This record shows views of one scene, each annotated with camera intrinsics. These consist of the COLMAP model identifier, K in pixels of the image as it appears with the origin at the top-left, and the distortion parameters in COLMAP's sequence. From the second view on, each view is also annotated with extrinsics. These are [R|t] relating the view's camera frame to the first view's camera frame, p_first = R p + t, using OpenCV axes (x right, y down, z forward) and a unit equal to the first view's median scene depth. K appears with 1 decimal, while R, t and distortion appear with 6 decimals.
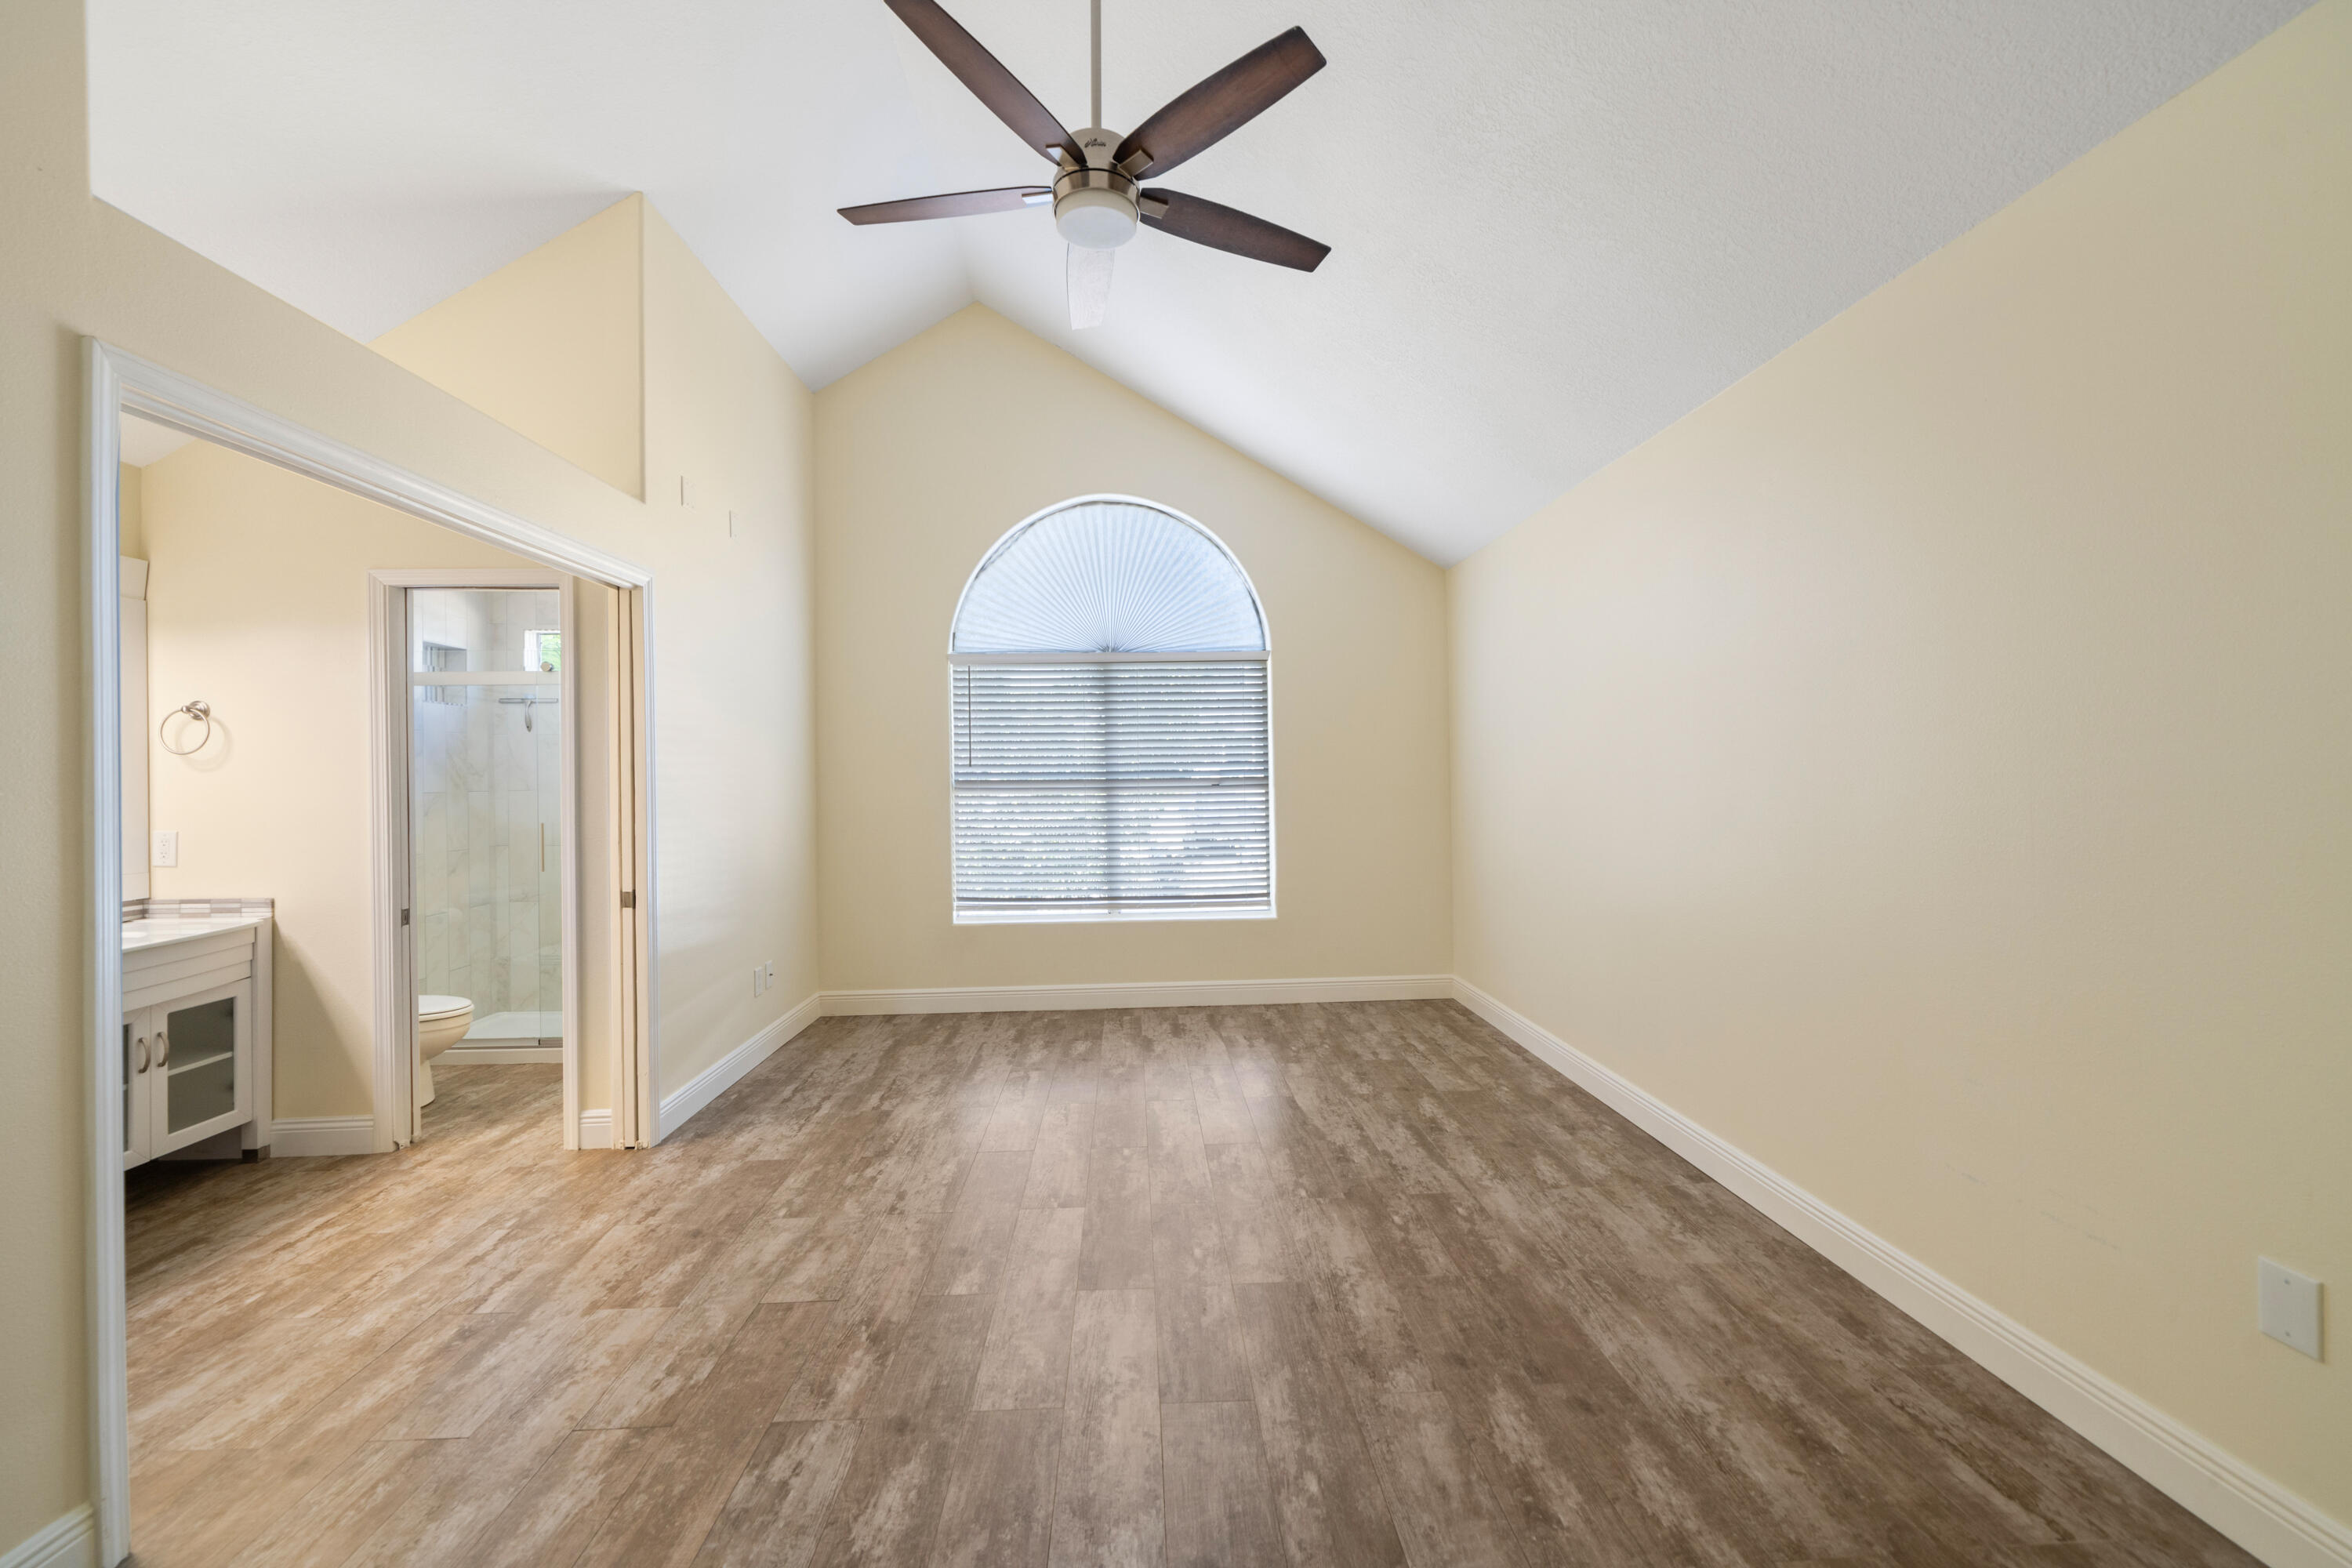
lens RADIAL K [[938.0, 0, 1176.5], [0, 938.0, 760.0], [0, 0, 1]] dist [-0.000128, -0.000226]
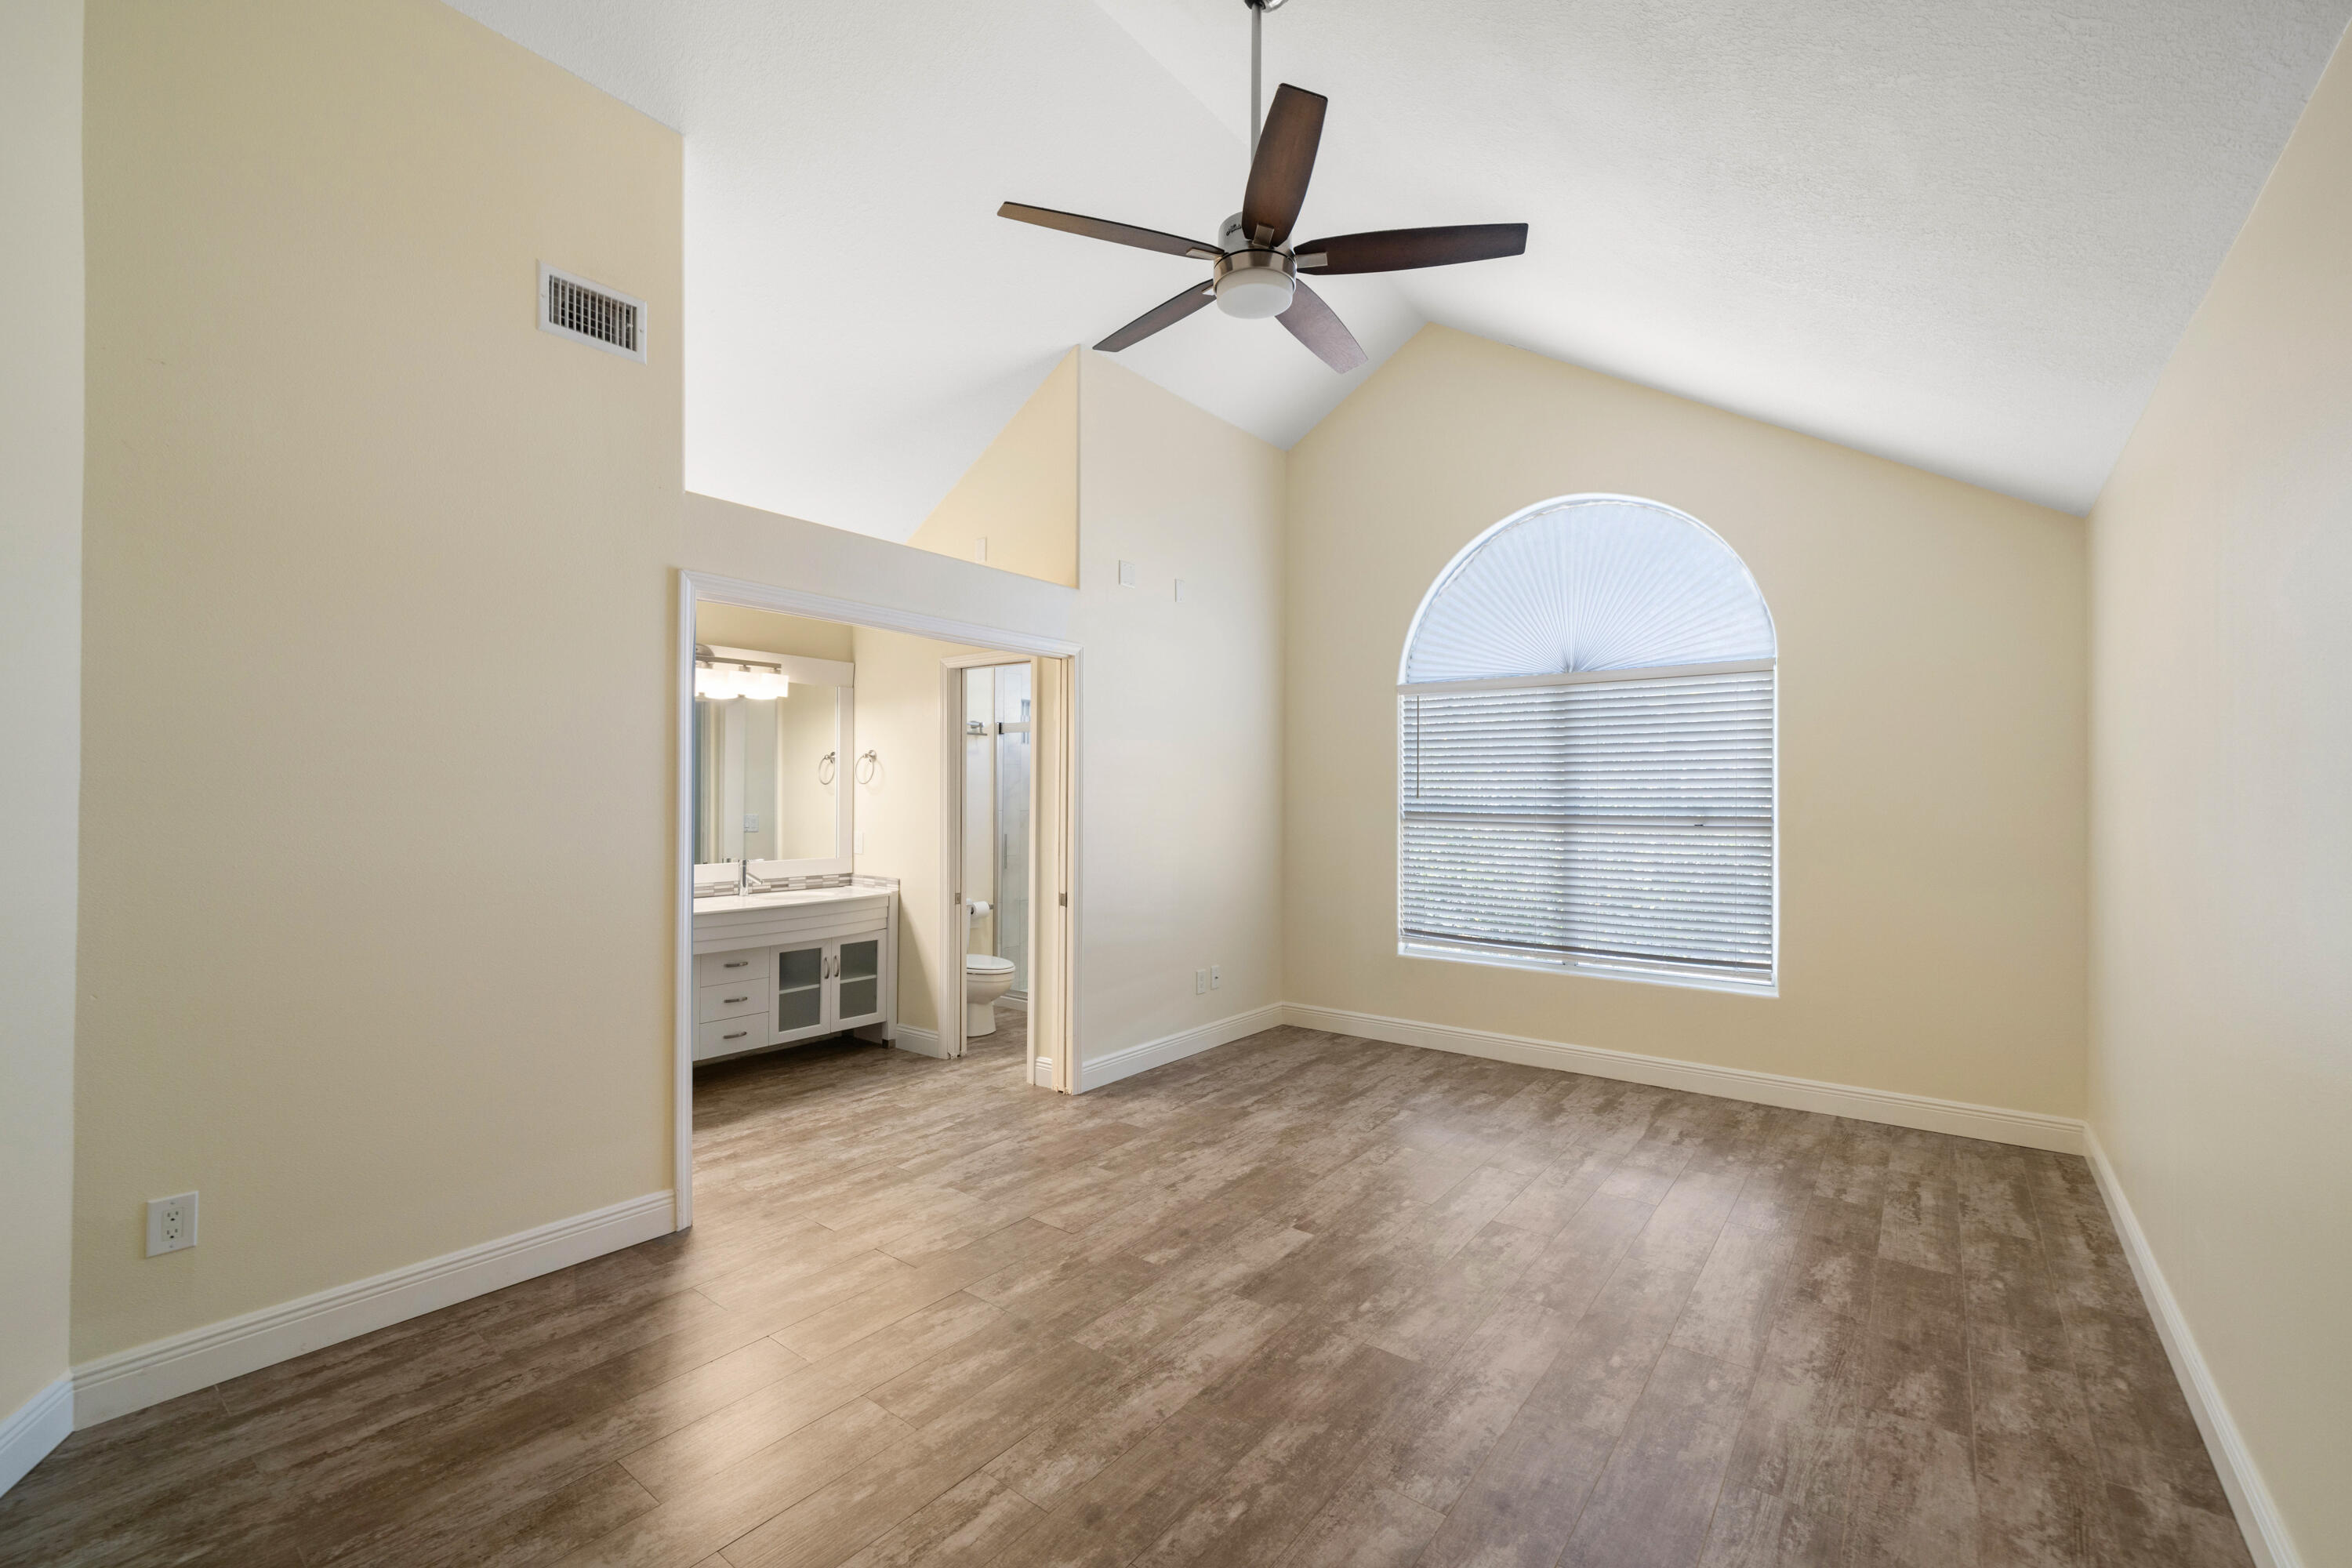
lens RADIAL K [[988.1, 0, 1176.0], [0, 988.1, 784.0], [0, 0, 1]] dist [-0.000762, 0.000407]
pose [[0.762352, 0.010051, -0.647084, 0.413029], [-0.007383, 0.999949, 0.006834, -0.020511], [0.647120, -0.000432, 0.762388, 0.065184]]
